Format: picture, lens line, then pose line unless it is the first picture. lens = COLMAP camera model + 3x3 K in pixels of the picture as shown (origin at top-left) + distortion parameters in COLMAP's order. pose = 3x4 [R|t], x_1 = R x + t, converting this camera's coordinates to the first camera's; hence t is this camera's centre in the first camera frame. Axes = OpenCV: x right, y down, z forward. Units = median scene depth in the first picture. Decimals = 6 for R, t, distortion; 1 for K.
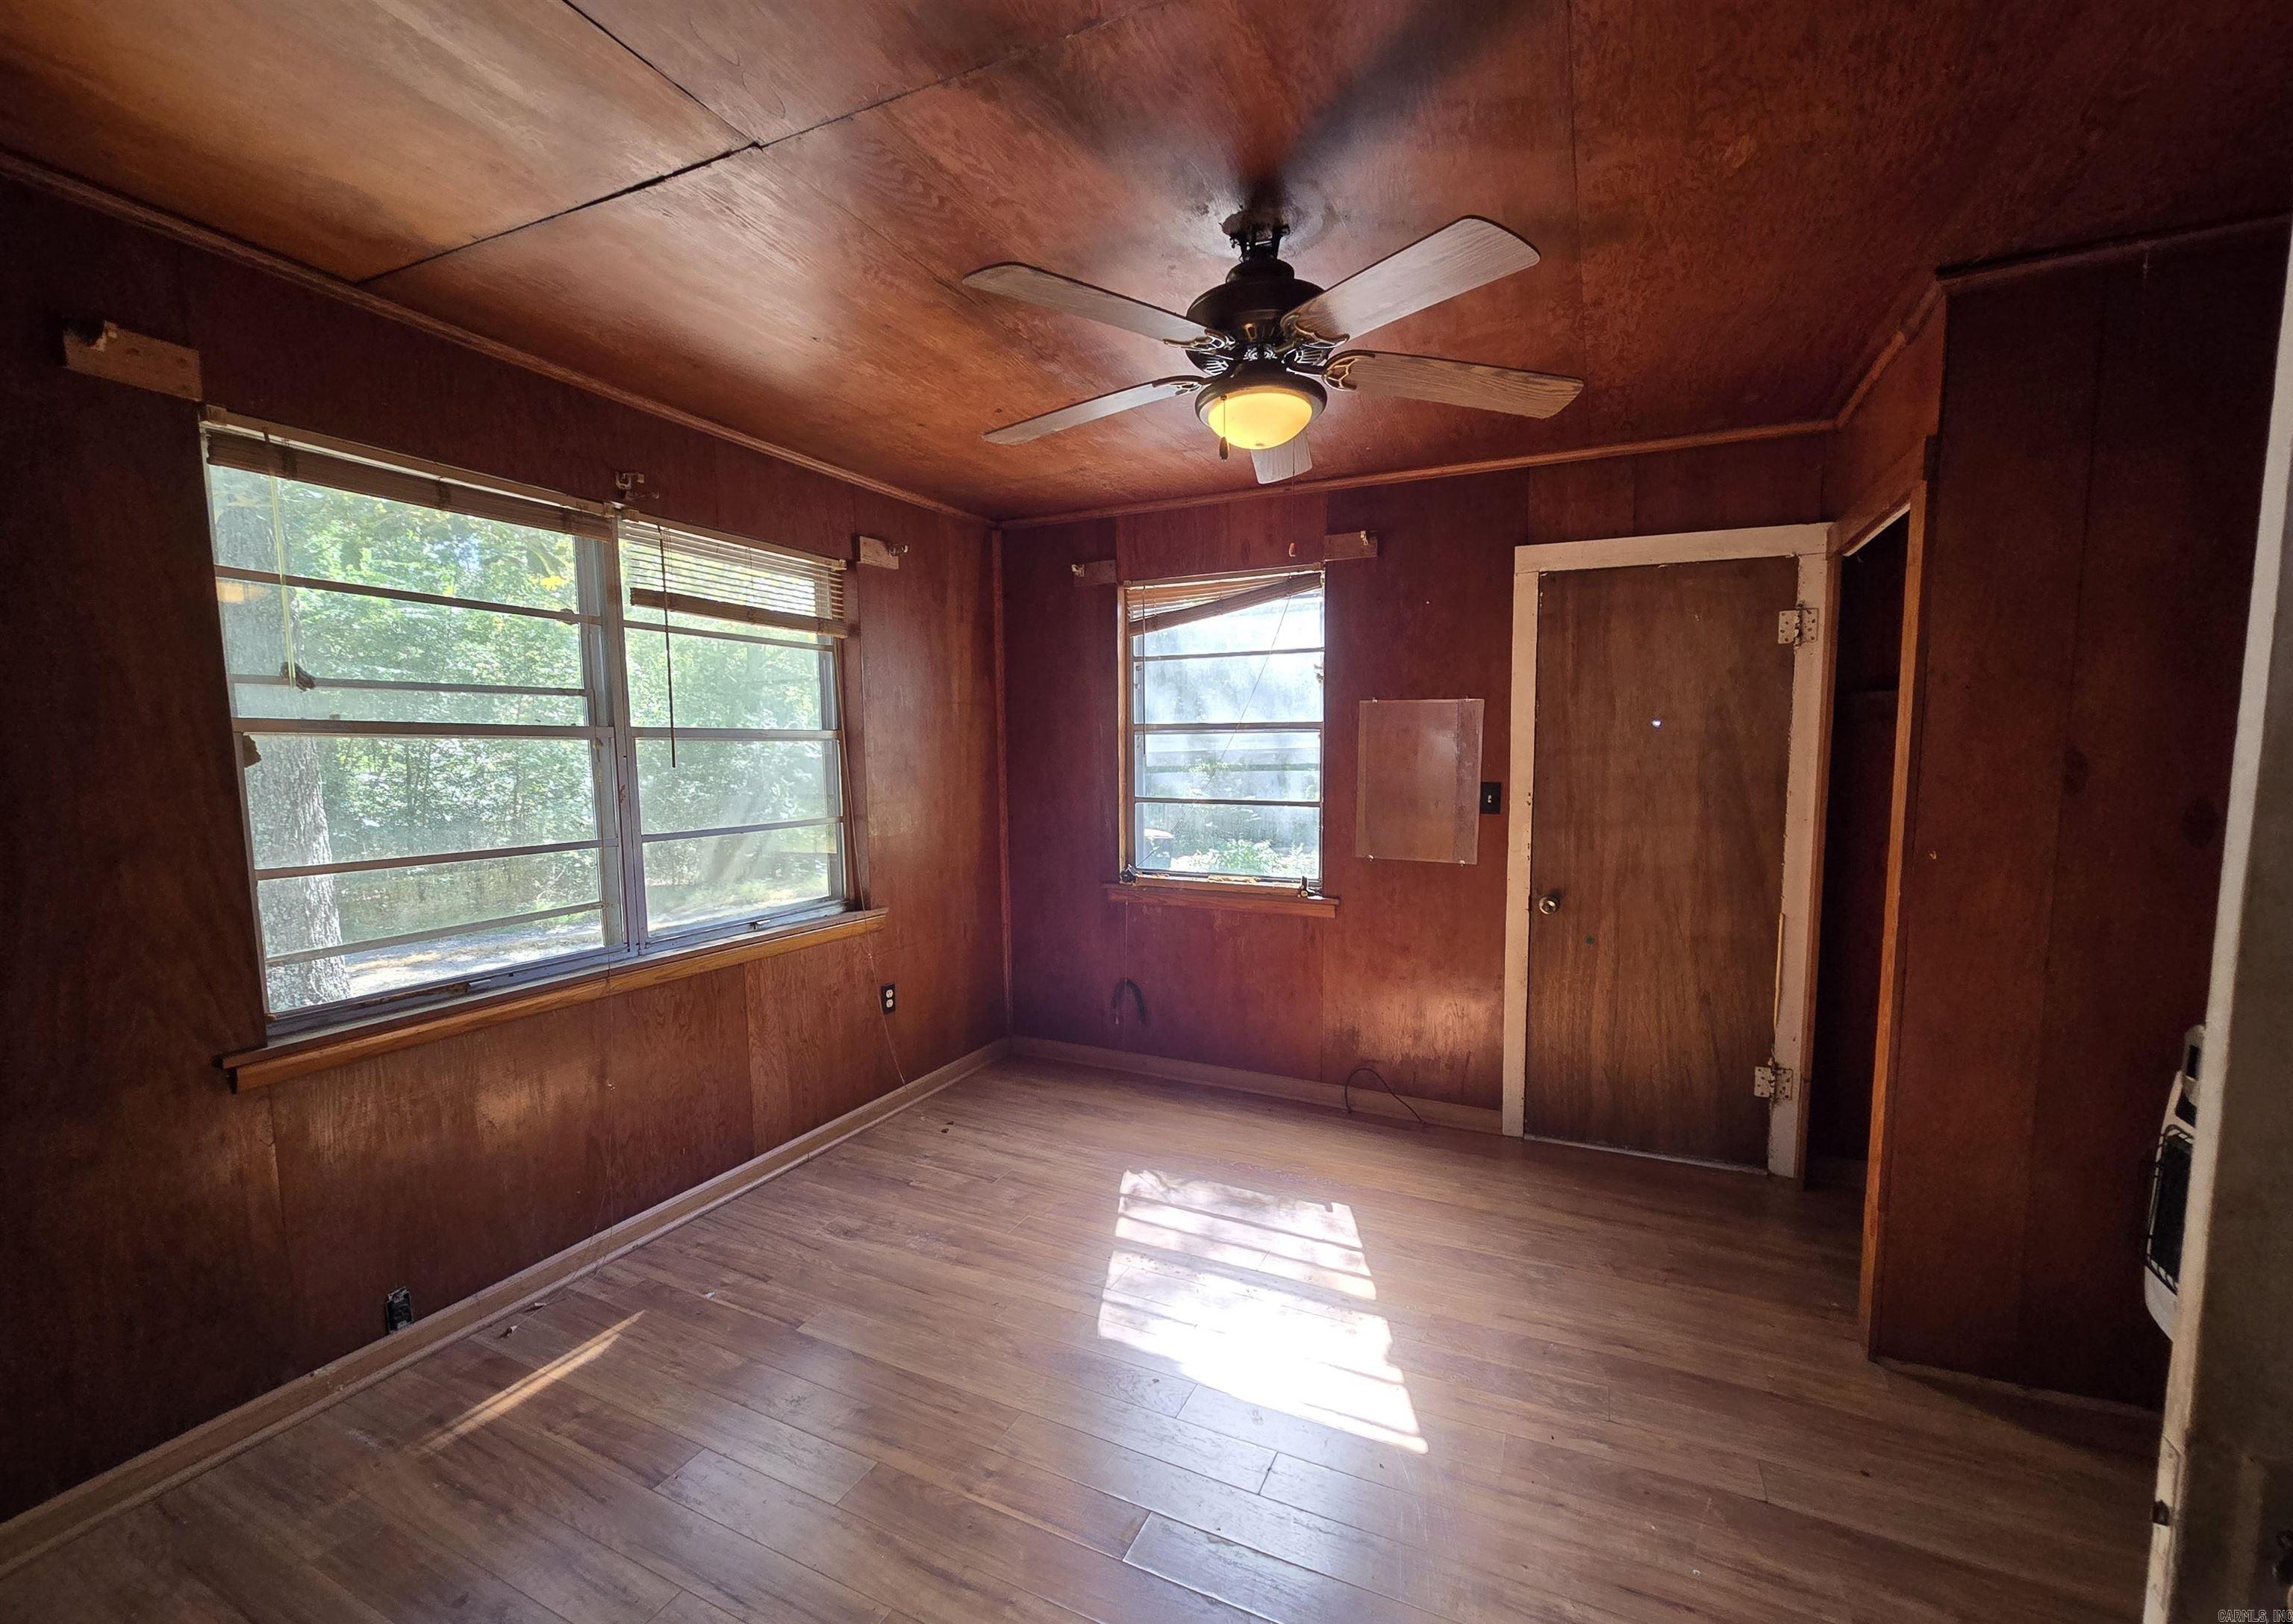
lens RADIAL K [[956.6, 0, 1146.5], [0, 956.6, 812.0], [0, 0, 1]] dist [-0.000889, -0.000243]
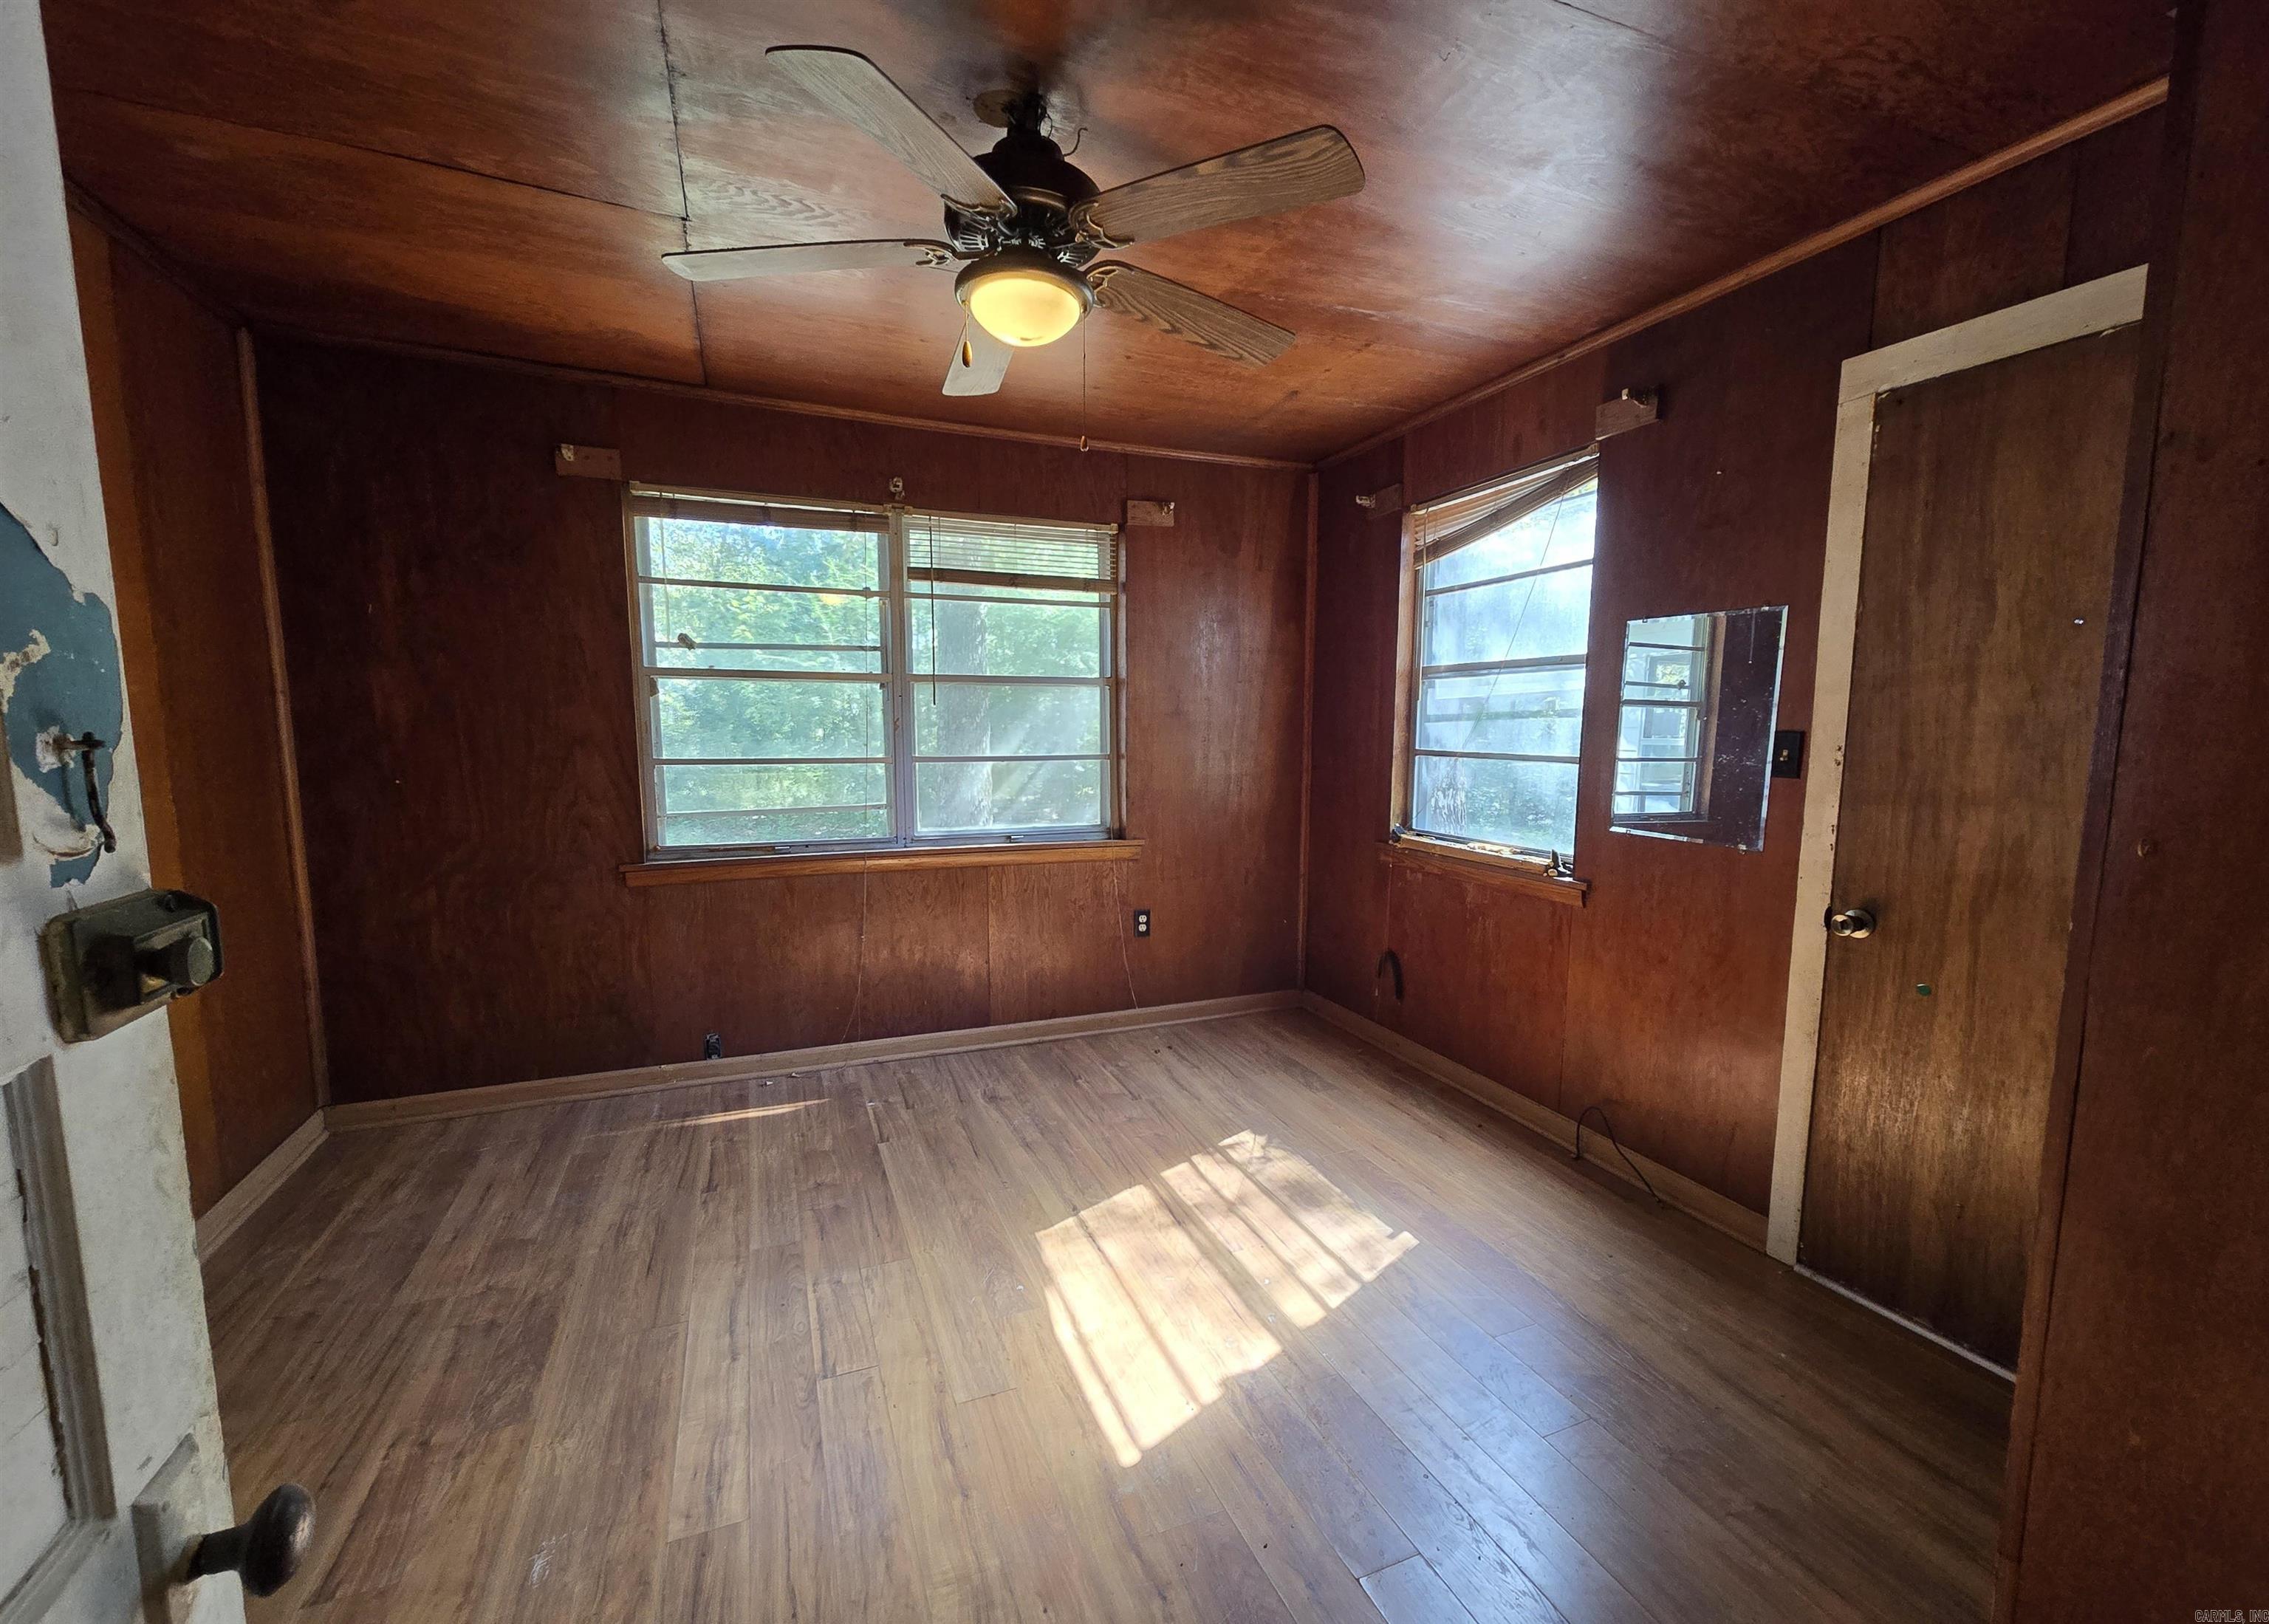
lens RADIAL K [[941.3, 0, 1134.5], [0, 941.3, 812.0], [0, 0, 1]] dist [-0.001256, 0.000021]
pose [[0.737878, 0.070065, -0.671287, 0.486951], [-0.053077, 0.997541, 0.045775, 0.020733], [0.672844, 0.001854, 0.739782, 0.216704]]
